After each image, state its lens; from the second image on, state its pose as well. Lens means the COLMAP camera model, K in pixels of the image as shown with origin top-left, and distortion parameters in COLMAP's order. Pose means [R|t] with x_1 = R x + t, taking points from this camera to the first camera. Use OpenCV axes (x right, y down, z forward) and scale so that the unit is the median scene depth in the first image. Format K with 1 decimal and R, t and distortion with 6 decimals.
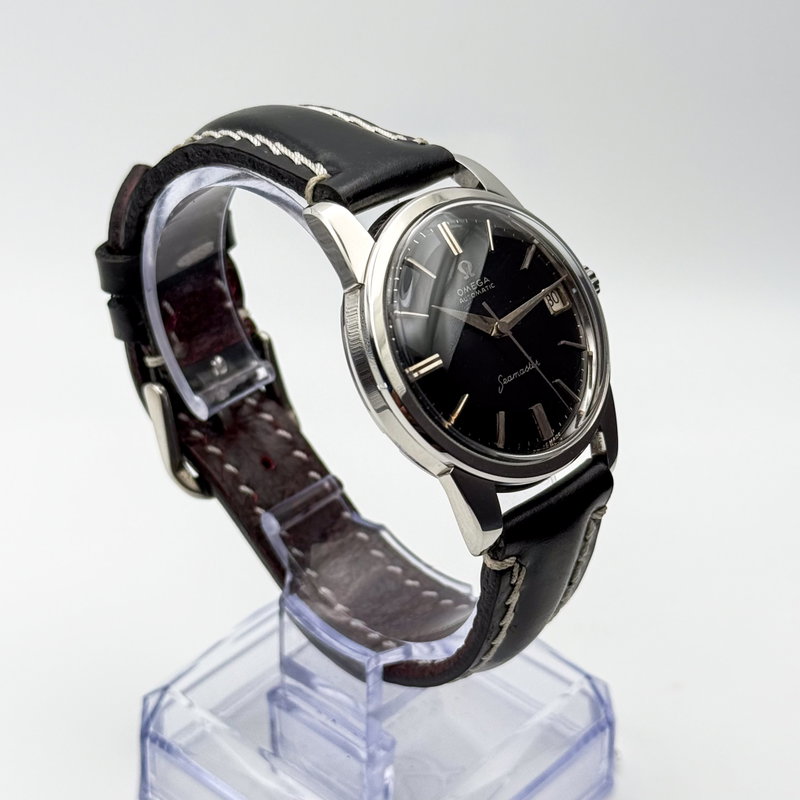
lens RADIAL K [[1994.0, 0, 400.5], [0, 1994.0, 399.7], [0, 0, 1]] dist [0.221974, 0.000000]
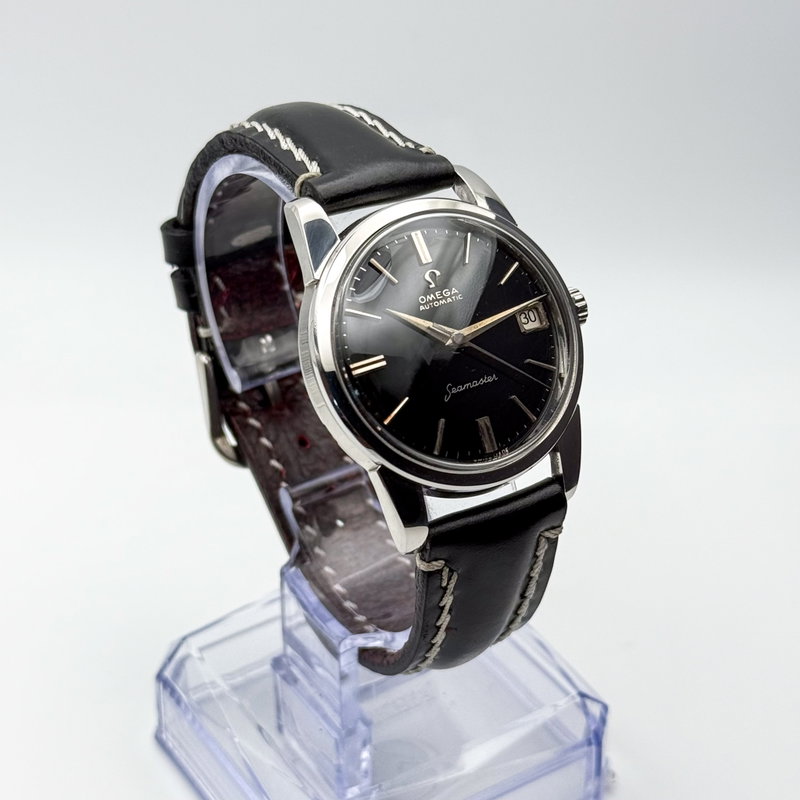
lens RADIAL K [[1994.0, 0, 402.0], [0, 1994.0, 402.4], [0, 0, 1]] dist [0.221974, 0.000000]
pose [[0.963499, 0.129595, -0.234252, 0.252434], [-0.127745, 0.991537, 0.023121, -0.022033], [0.235266, 0.007647, 0.971901, -0.006590]]
